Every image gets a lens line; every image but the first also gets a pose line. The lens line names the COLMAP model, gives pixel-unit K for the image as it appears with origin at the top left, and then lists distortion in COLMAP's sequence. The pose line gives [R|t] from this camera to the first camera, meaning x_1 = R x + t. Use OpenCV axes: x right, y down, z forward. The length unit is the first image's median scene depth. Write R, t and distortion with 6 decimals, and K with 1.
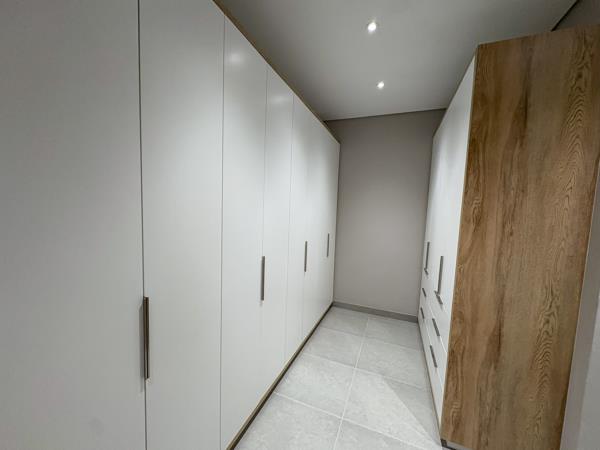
lens RADIAL K [[244.6, 0, 300.0], [0, 244.6, 225.0], [0, 0, 1]] dist [-0.001326, 0.000278]
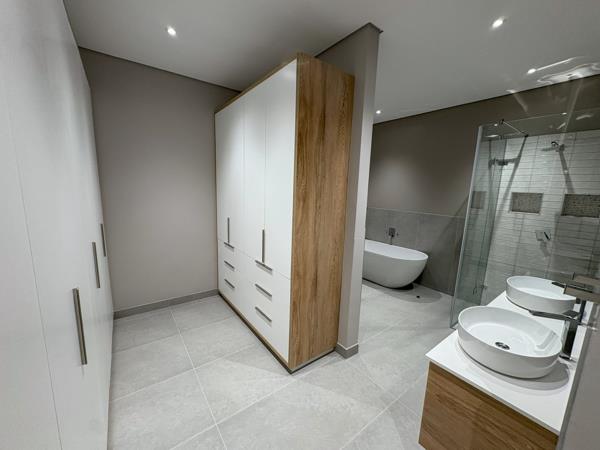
lens RADIAL K [[244.6, 0, 300.0], [0, 244.6, 225.0], [0, 0, 1]] dist [-0.001326, 0.000278]
pose [[0.496288, -0.158064, 0.853647, -0.419788], [0.050134, 0.986863, 0.153584, -0.084961], [-0.866709, -0.033425, 0.497693, 0.376563]]
